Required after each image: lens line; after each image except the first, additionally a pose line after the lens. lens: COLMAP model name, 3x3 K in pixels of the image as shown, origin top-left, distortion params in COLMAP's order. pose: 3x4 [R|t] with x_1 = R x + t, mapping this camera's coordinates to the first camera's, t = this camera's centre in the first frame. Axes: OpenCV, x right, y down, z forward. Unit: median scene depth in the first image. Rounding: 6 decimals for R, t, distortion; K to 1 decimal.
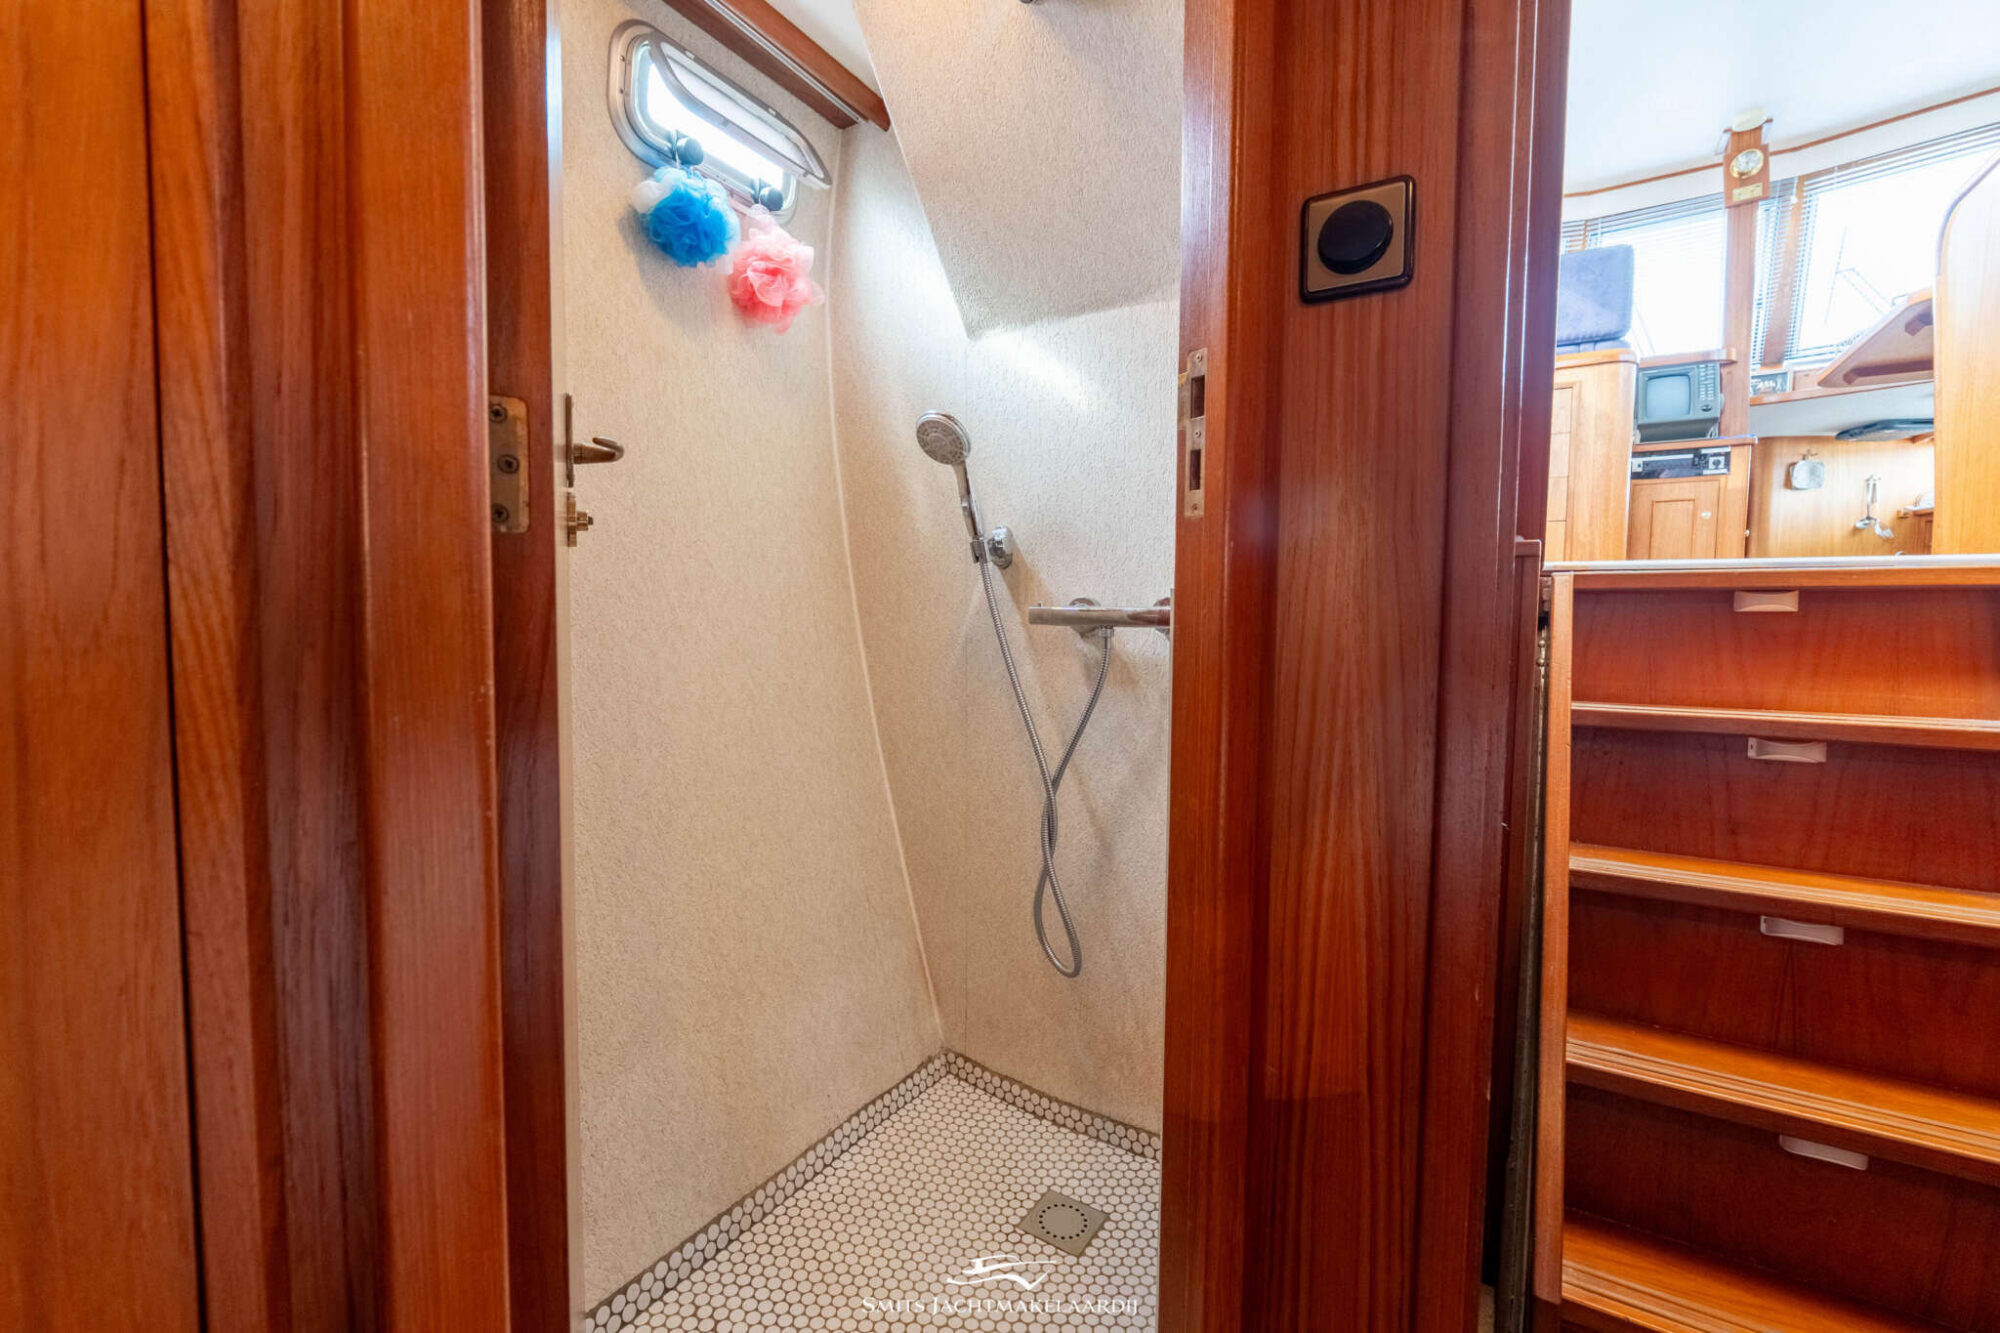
lens RADIAL K [[839.5, 0, 996.1], [0, 839.5, 662.2], [0, 0, 1]] dist [-0.005863, -0.000419]
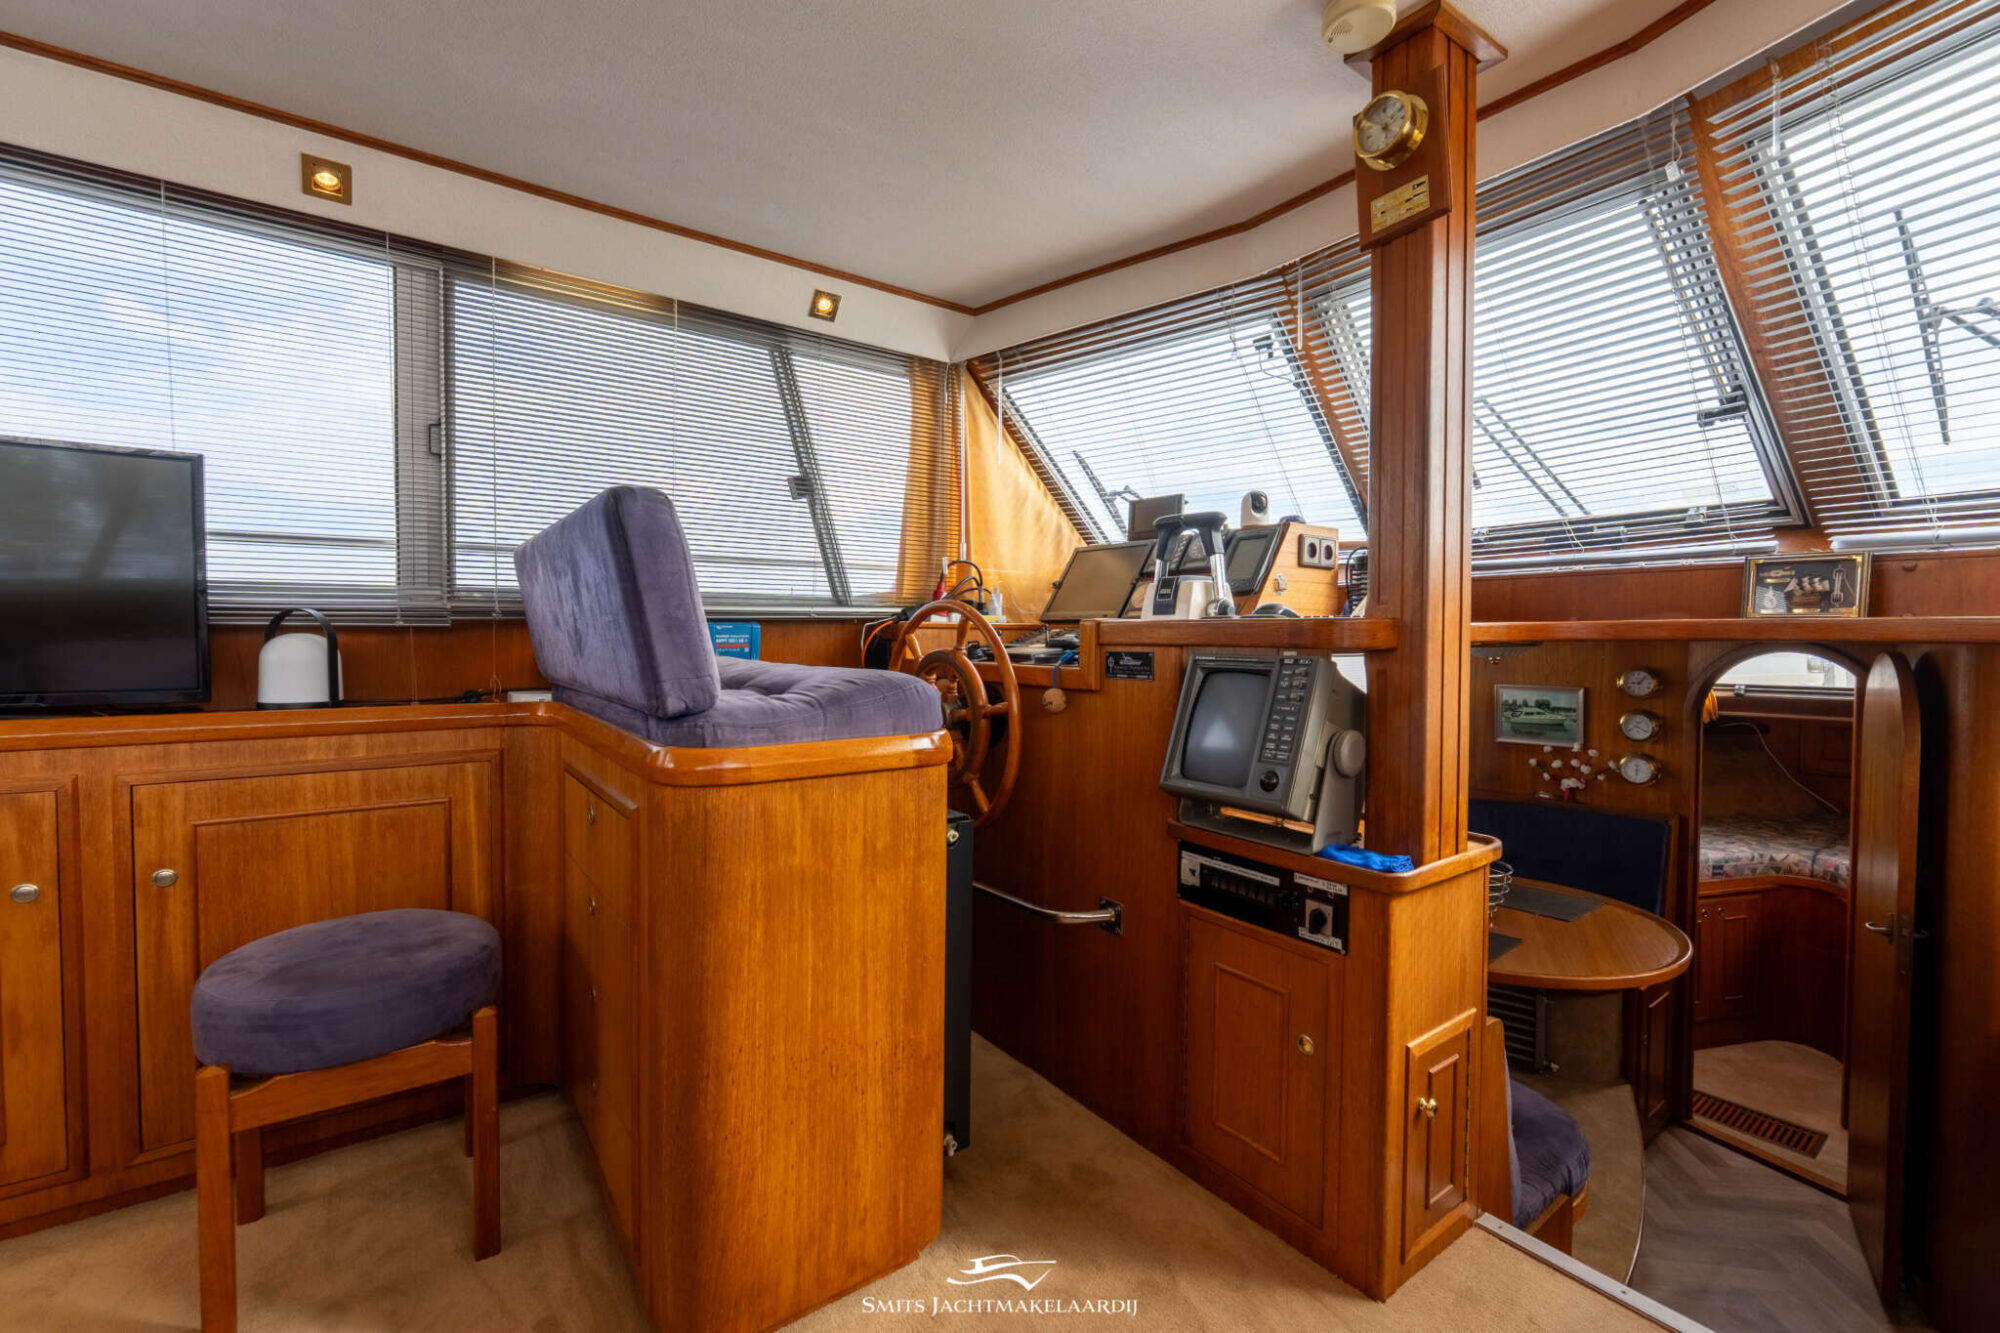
lens RADIAL K [[839.5, 0, 996.0], [0, 839.5, 663.4], [0, 0, 1]] dist [-0.005863, -0.000419]
pose [[0.933347, 0.003295, -0.358962, 0.827973], [-0.012565, 0.999645, -0.023494, -0.330485], [0.358757, 0.026439, 0.933057, 0.562735]]
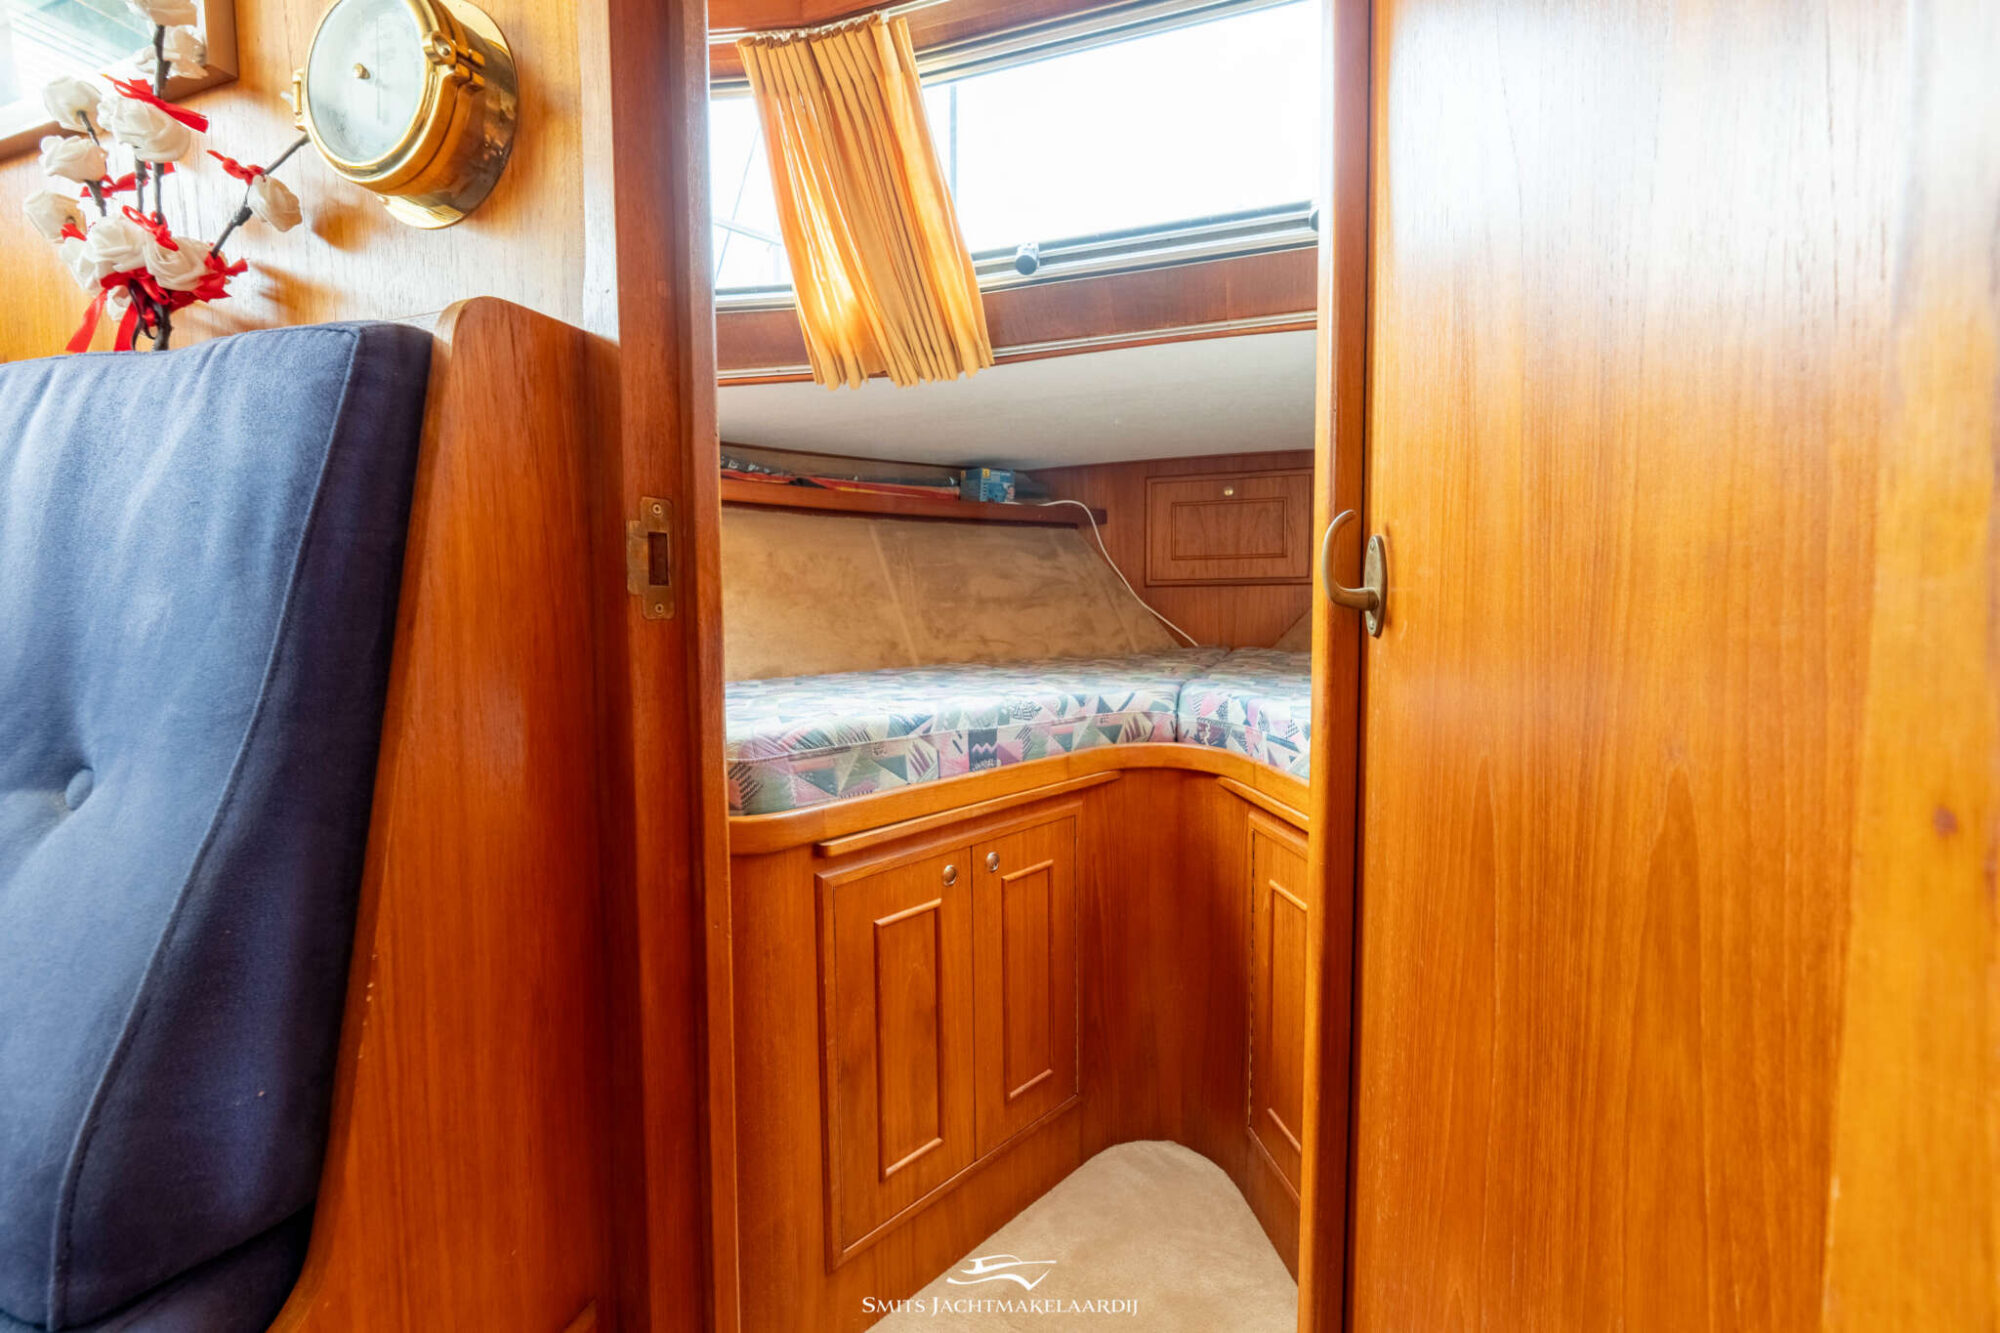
lens RADIAL K [[839.5, 0, 996.7], [0, 839.5, 662.1], [0, 0, 1]] dist [-0.005863, -0.000419]
pose [[0.973263, -0.025009, 0.228330, 1.229392], [0.023268, 0.999676, 0.010313, -0.143270], [-0.228513, -0.004725, 0.973529, 1.534515]]
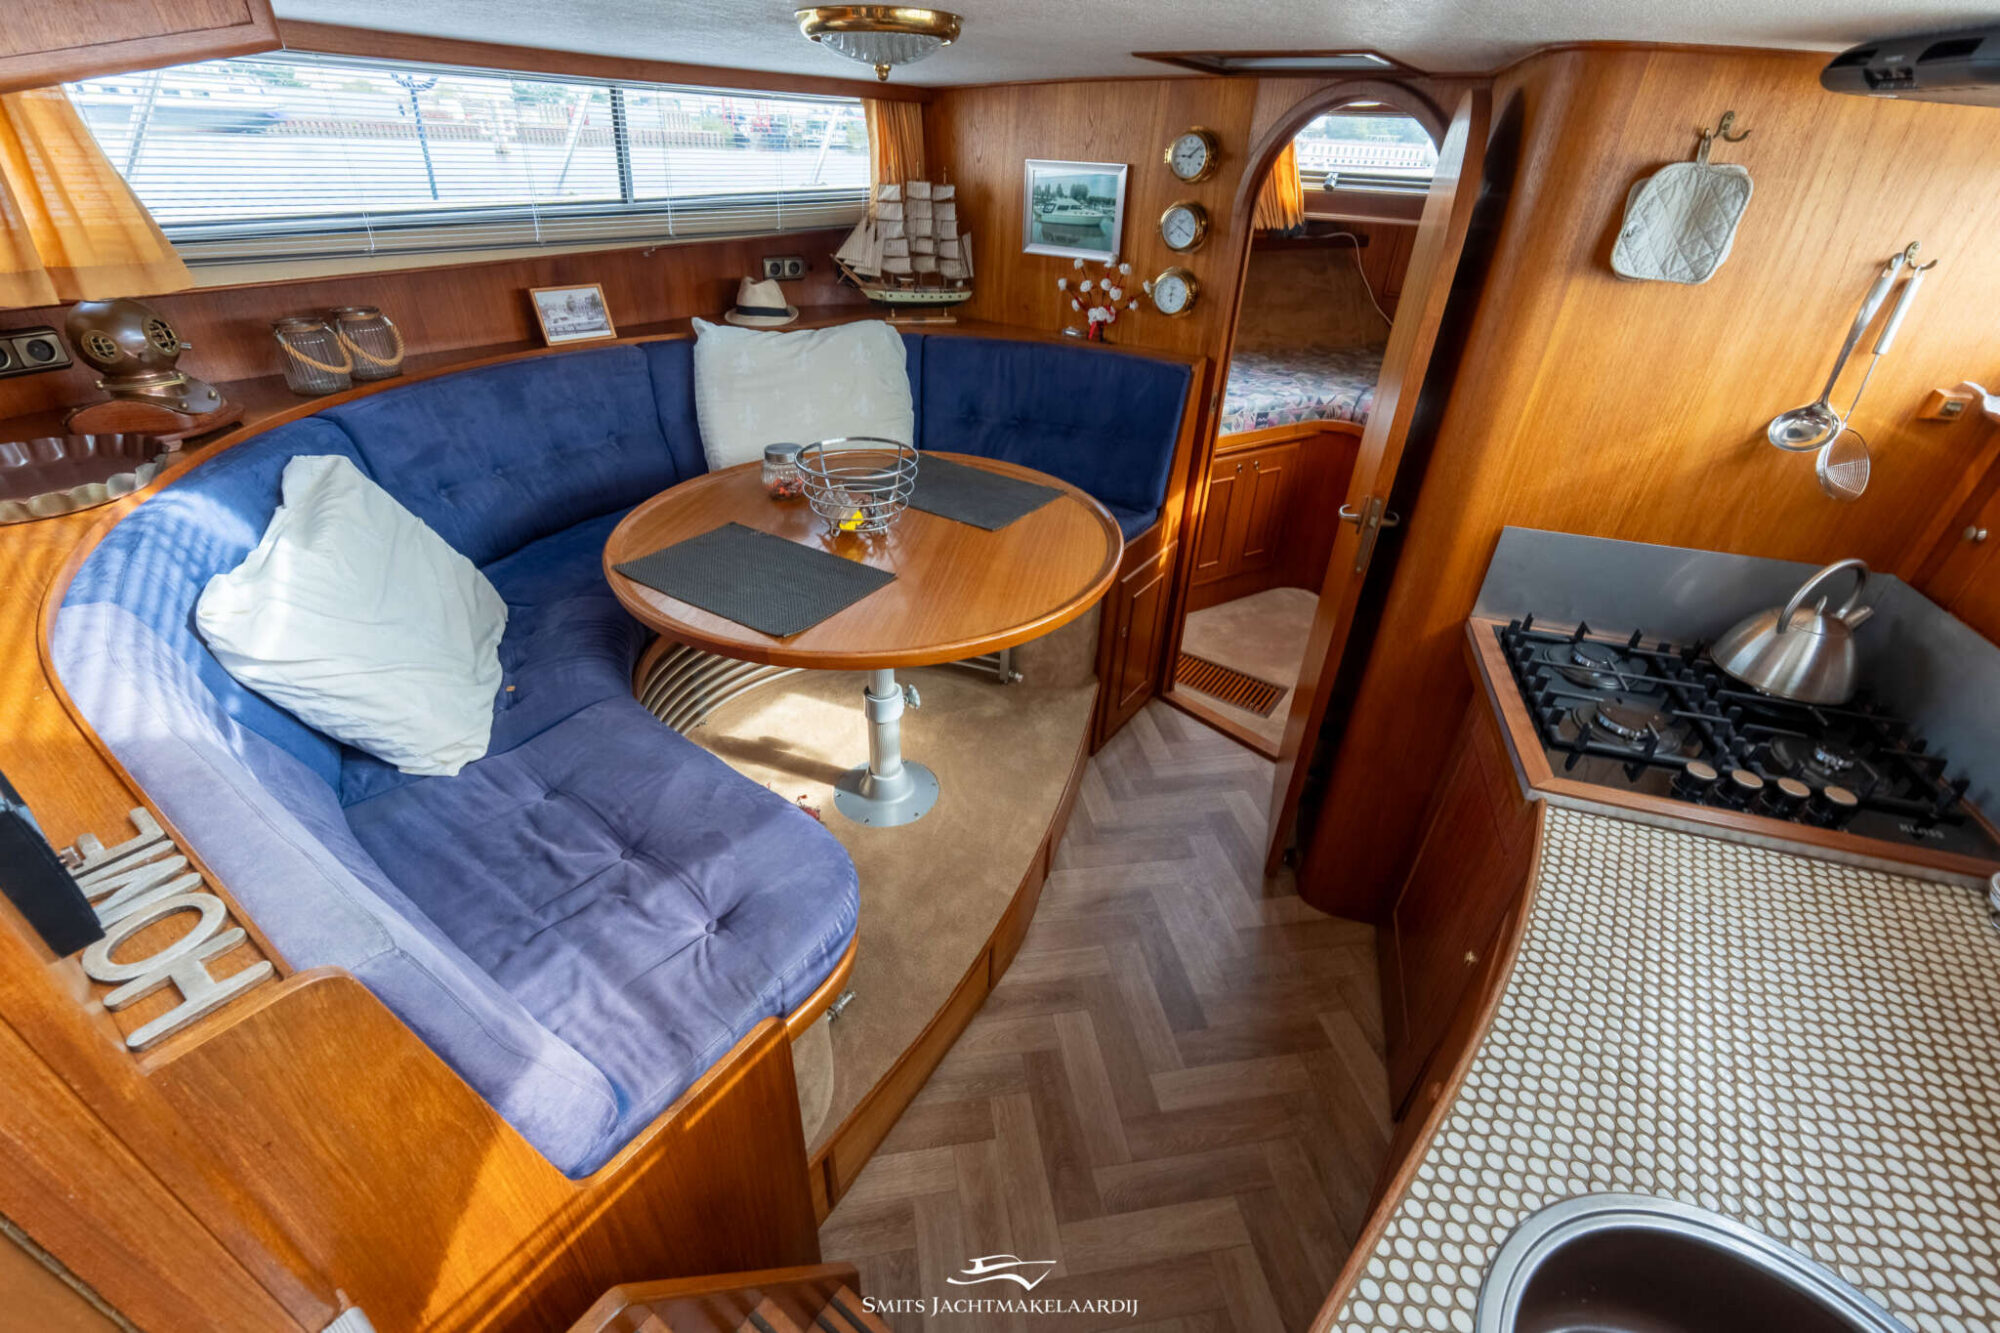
lens RADIAL K [[839.5, 0, 1003.1], [0, 839.5, 663.3], [0, 0, 1]] dist [-0.005863, -0.000419]
pose [[0.998675, 0.048062, -0.018405, 1.050498], [-0.033195, 0.874833, 0.483287, -0.305388], [0.039329, -0.482035, 0.875269, 0.941539]]
